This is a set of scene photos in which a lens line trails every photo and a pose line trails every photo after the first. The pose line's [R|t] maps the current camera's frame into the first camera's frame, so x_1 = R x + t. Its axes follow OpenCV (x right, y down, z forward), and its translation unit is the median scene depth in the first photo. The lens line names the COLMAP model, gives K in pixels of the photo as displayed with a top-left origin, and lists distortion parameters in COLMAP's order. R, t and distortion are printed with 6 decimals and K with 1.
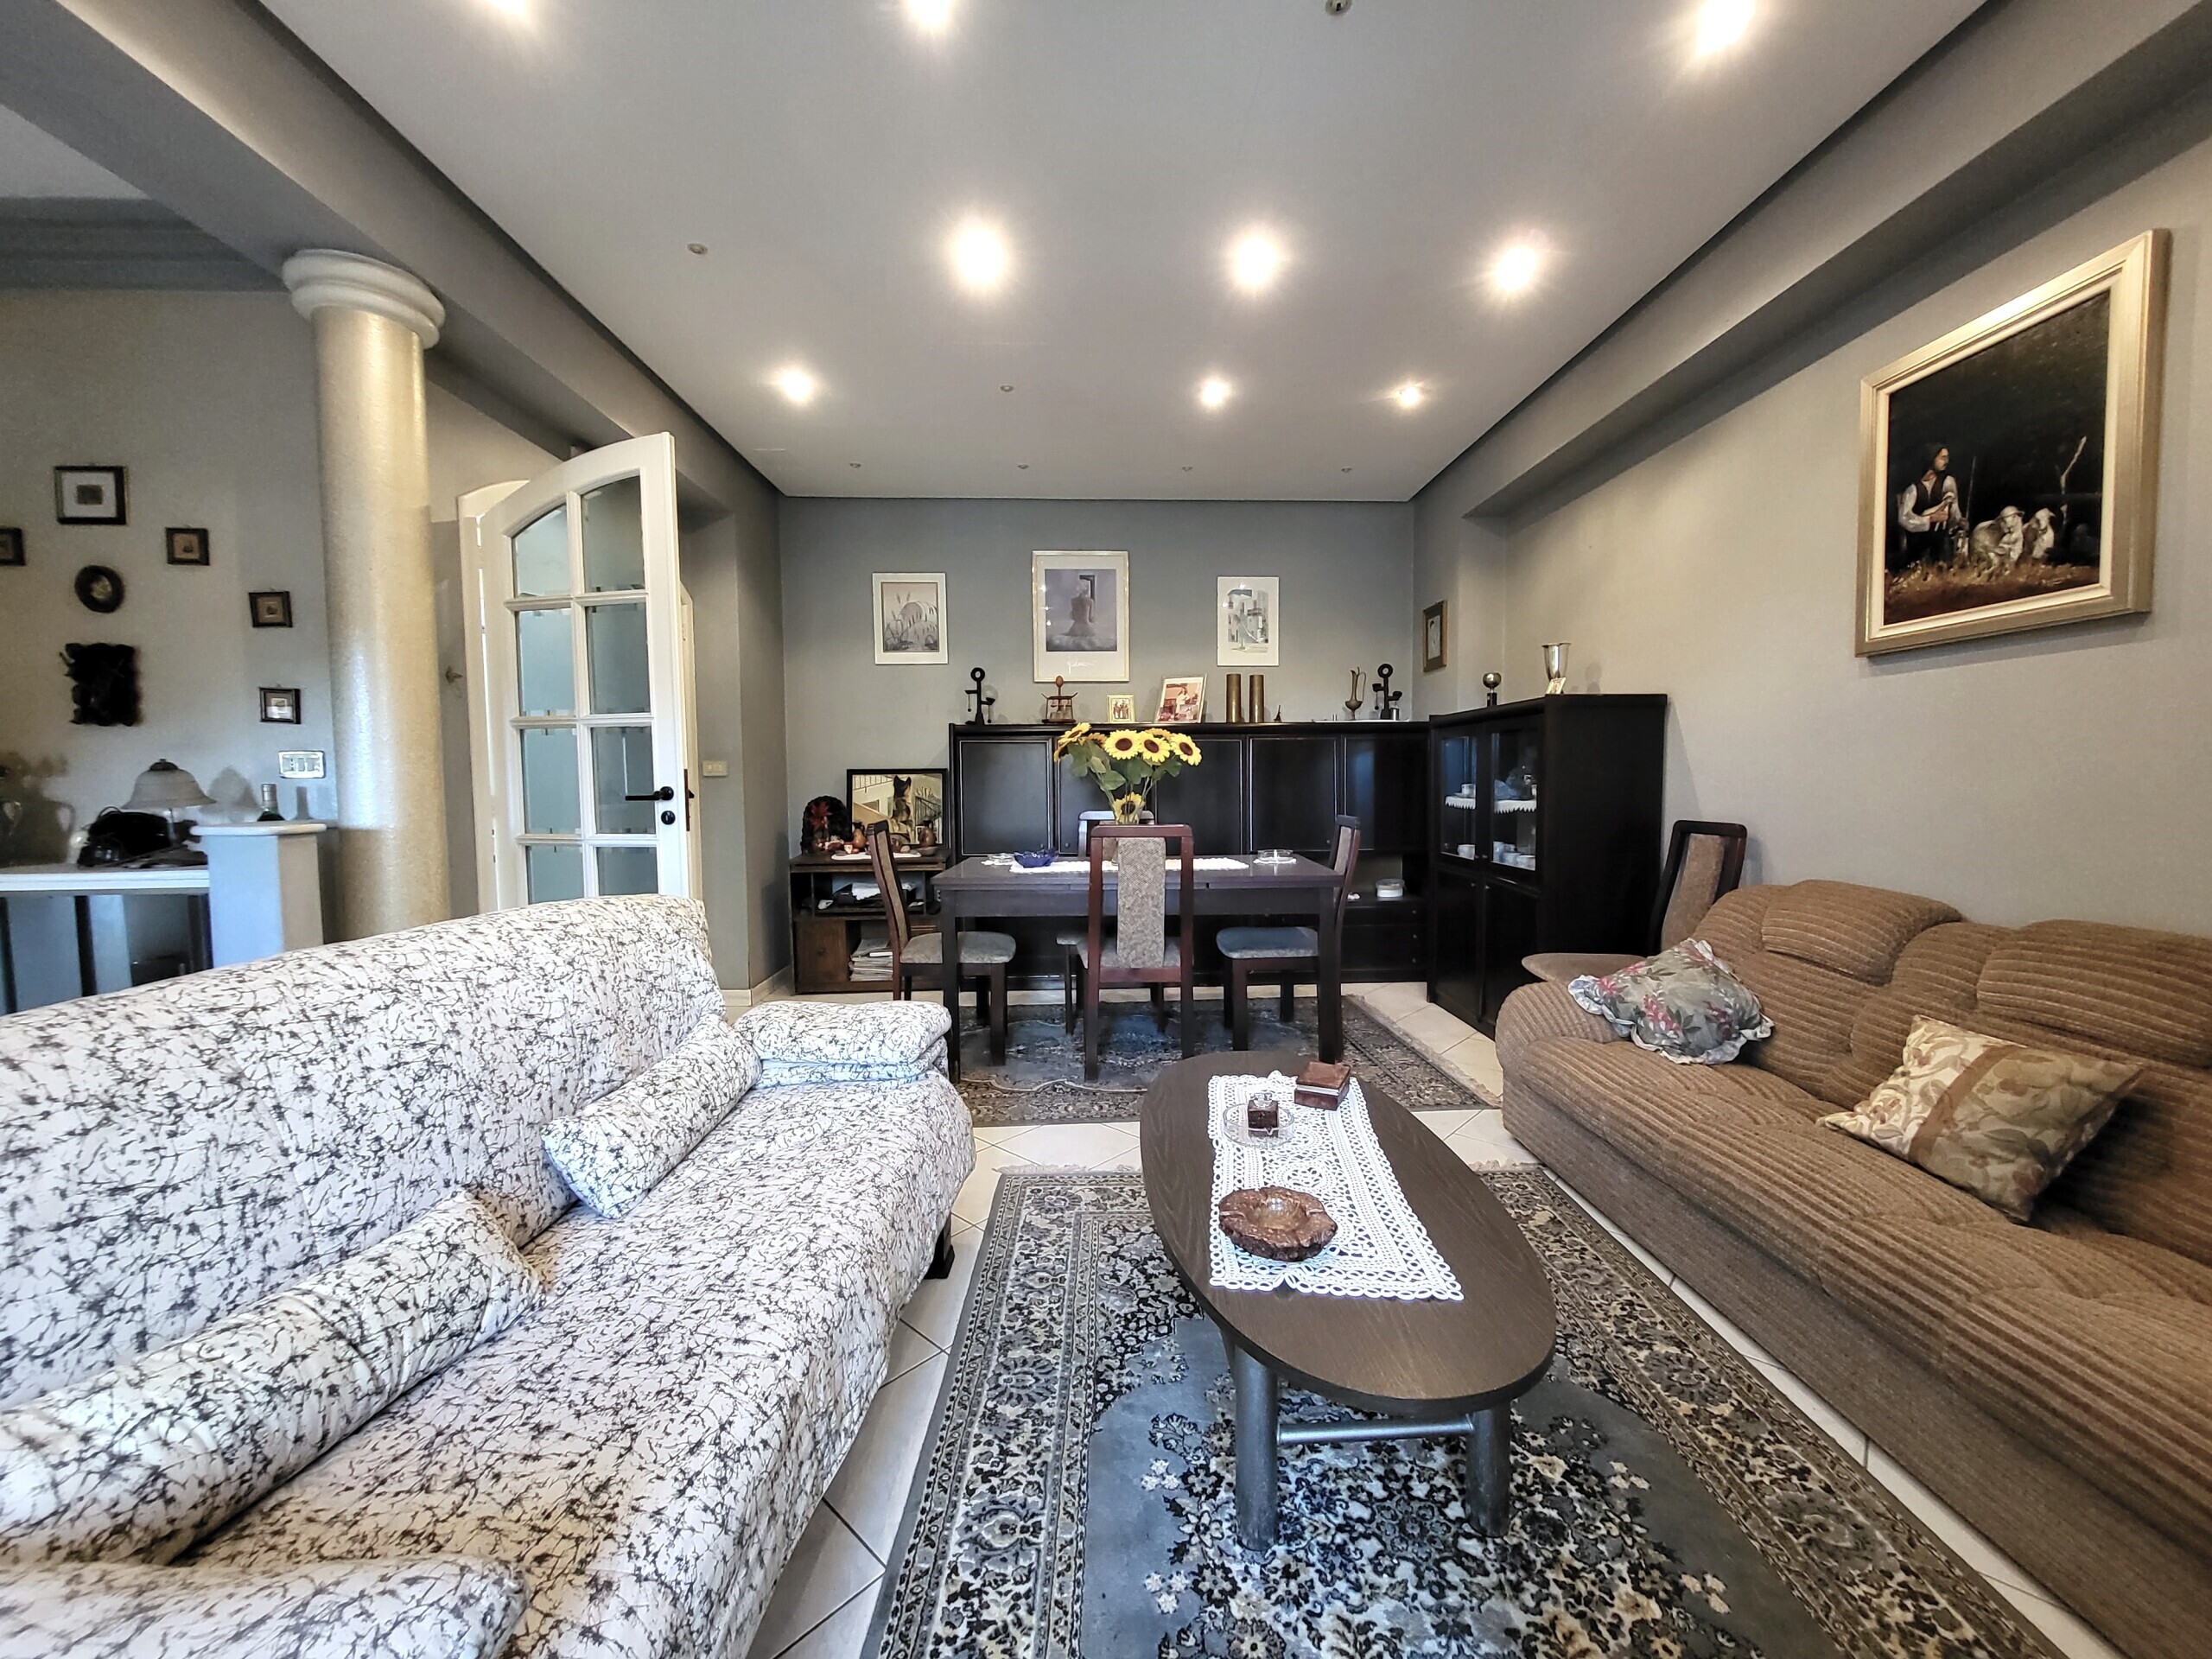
lens RADIAL K [[872.8, 0, 1122.8], [0, 872.8, 821.9], [0, 0, 1]] dist [0.004486, -0.001252]
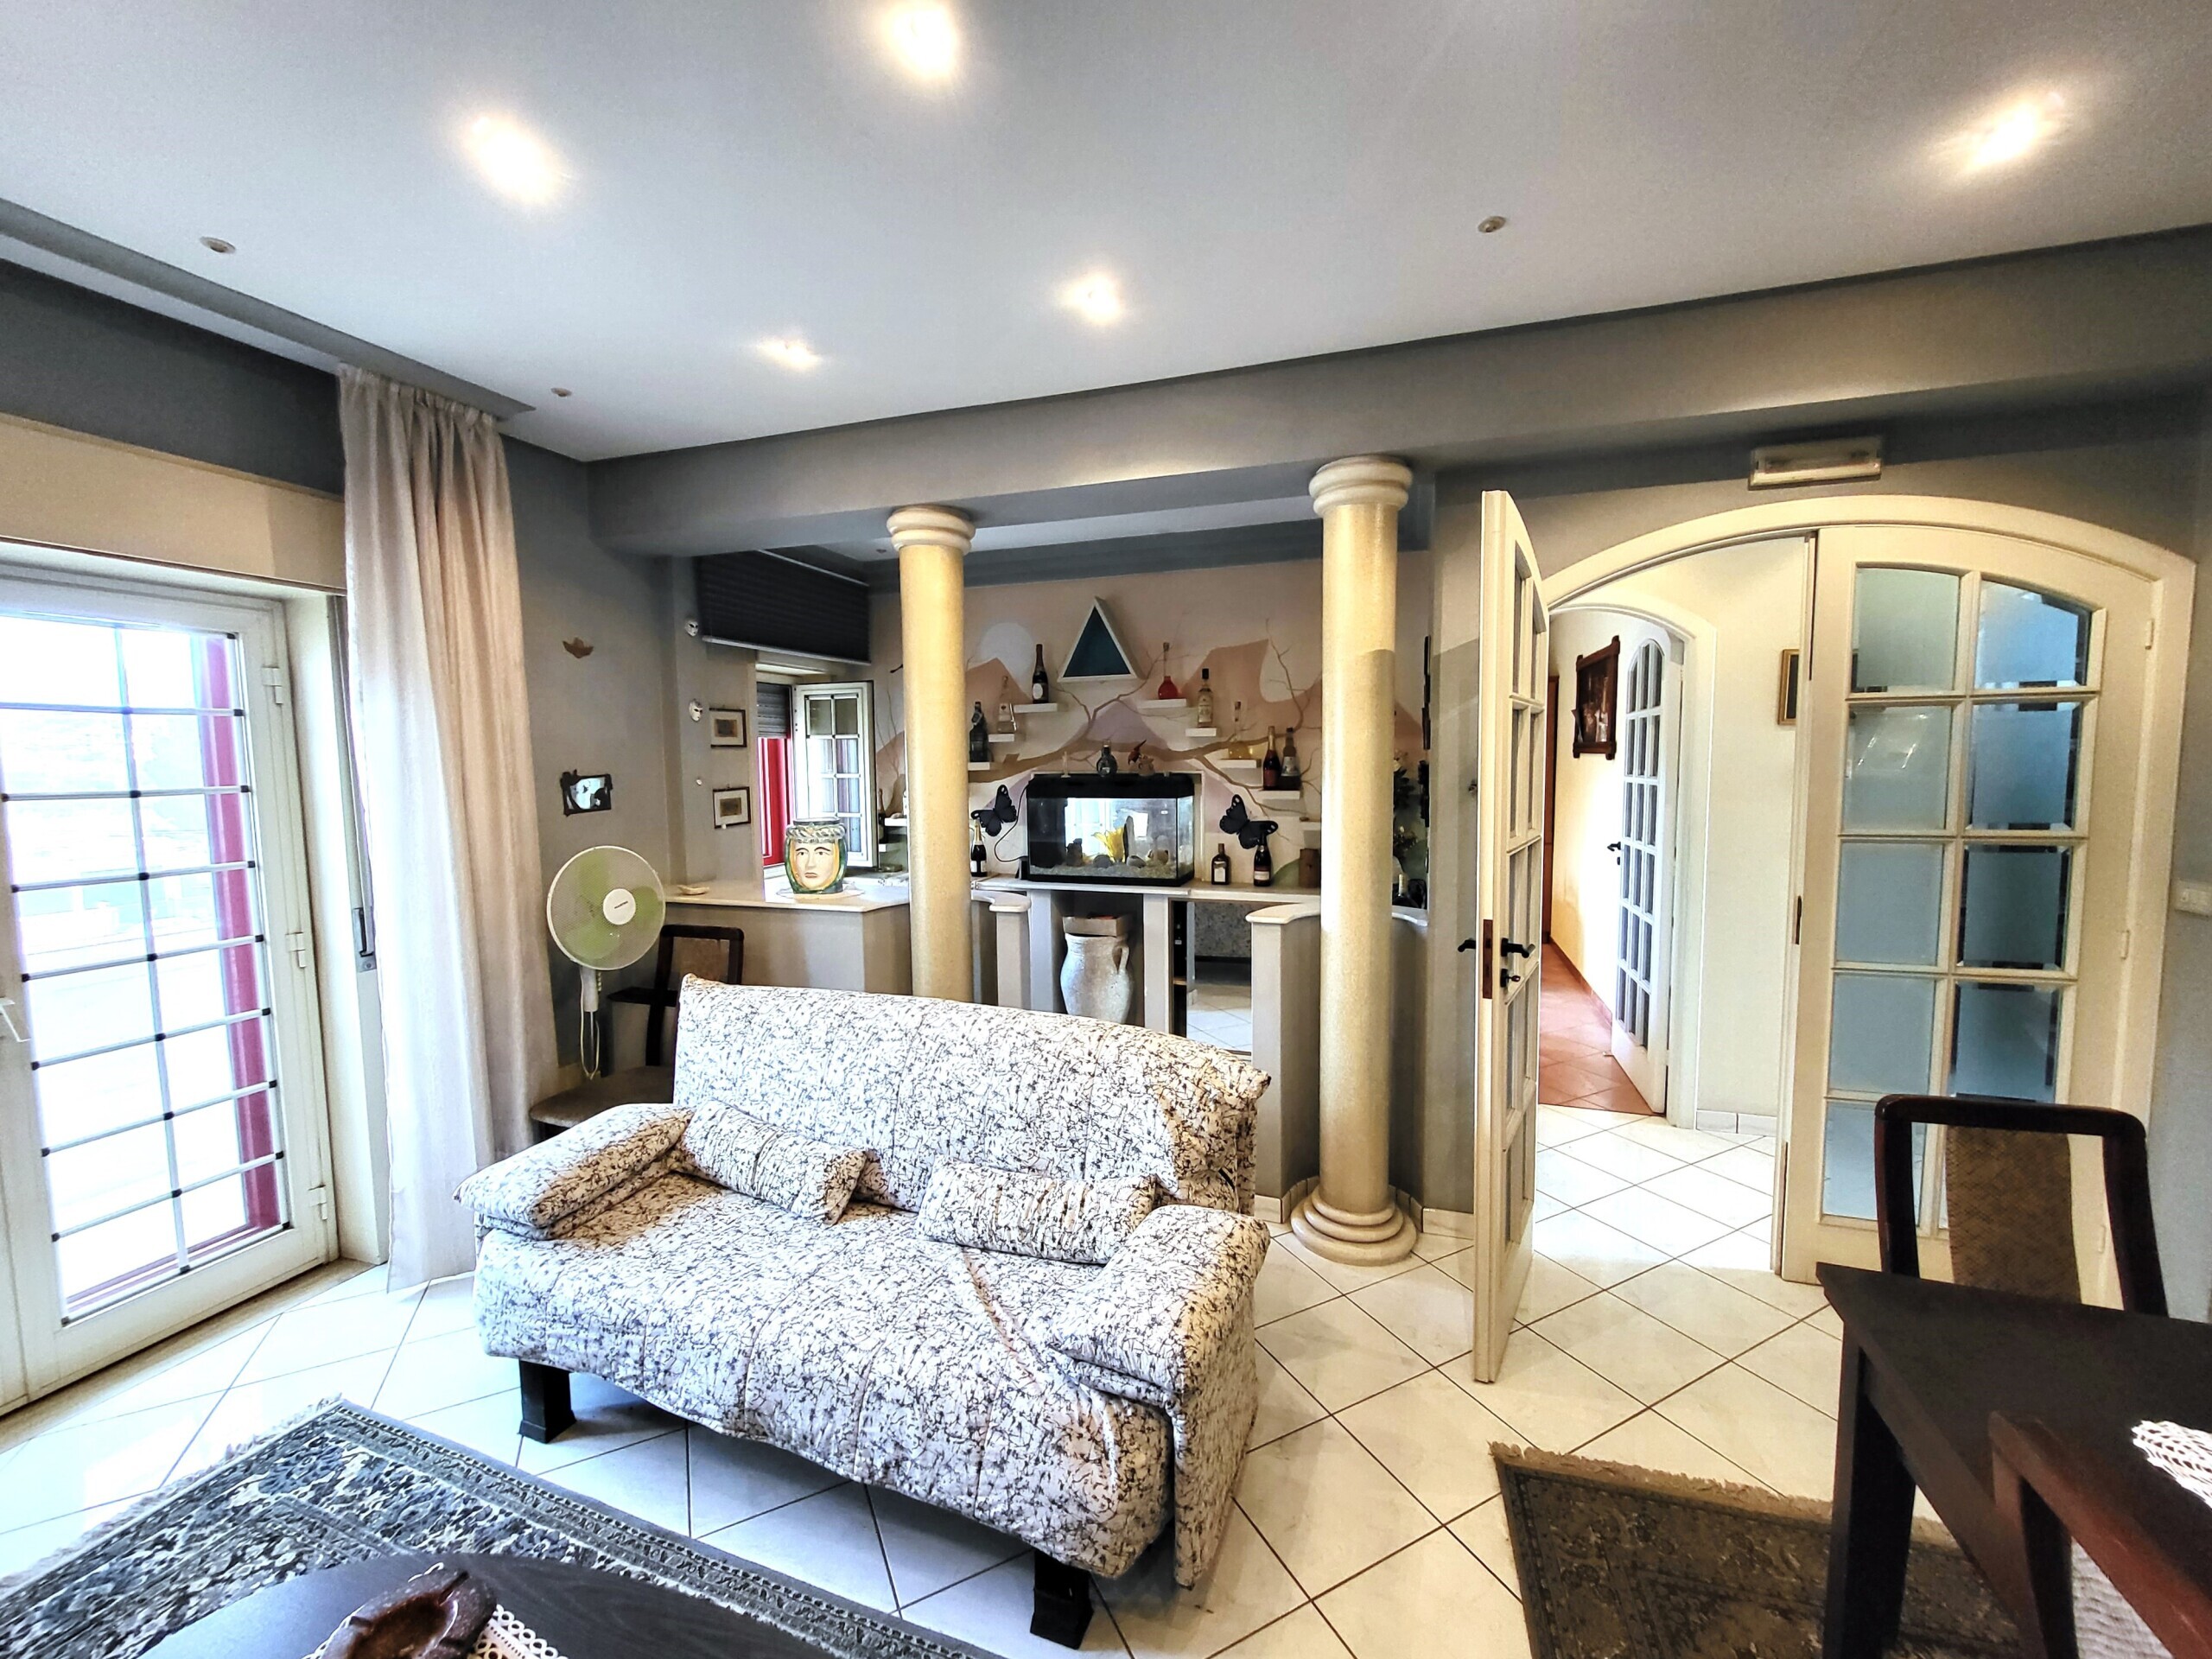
lens RADIAL K [[872.8, 0, 1122.4], [0, 872.8, 824.6], [0, 0, 1]] dist [0.004486, -0.001252]
pose [[-0.347242, 0.087050, -0.933727, 0.385403], [-0.033036, 0.993929, 0.104948, -0.252791], [0.937194, 0.067289, -0.342258, 1.117980]]
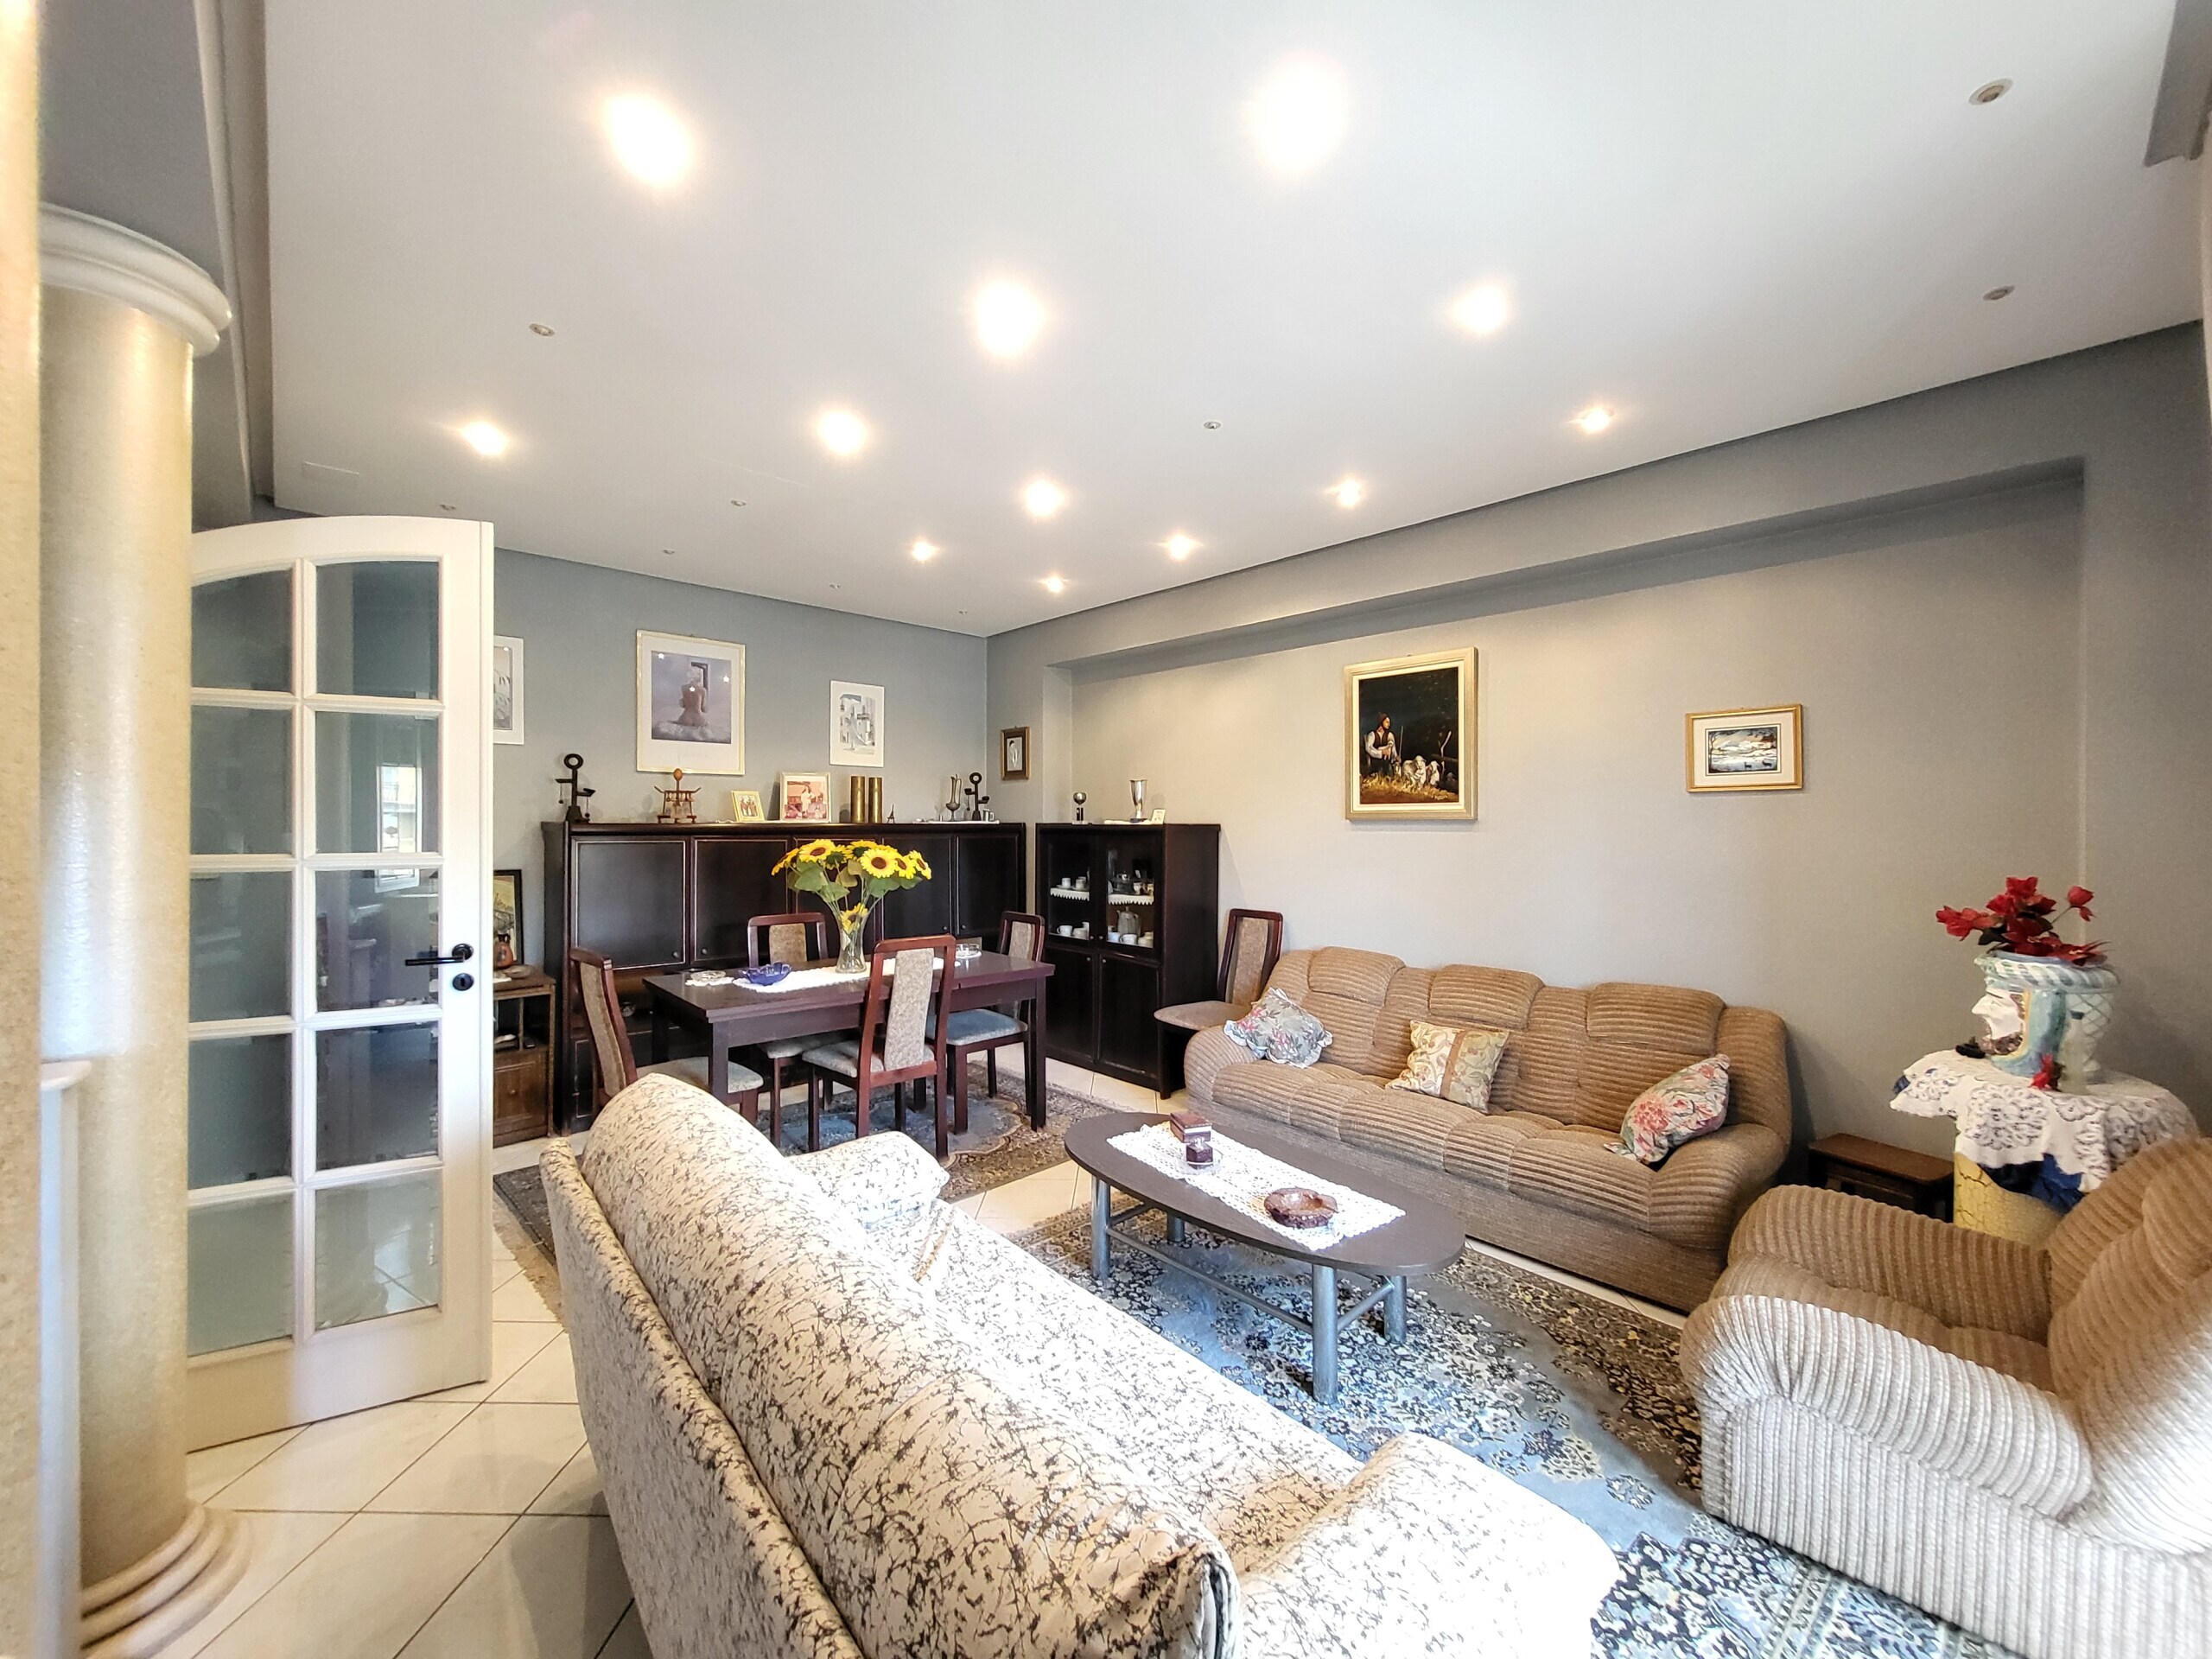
lens RADIAL K [[872.8, 0, 1122.6], [0, 872.8, 818.0], [0, 0, 1]] dist [0.004486, -0.001252]
pose [[0.748849, 0.014608, 0.662580, -0.706601], [0.023320, 0.998557, -0.048372, -0.121886], [-0.662330, 0.051674, 0.747428, -0.026584]]
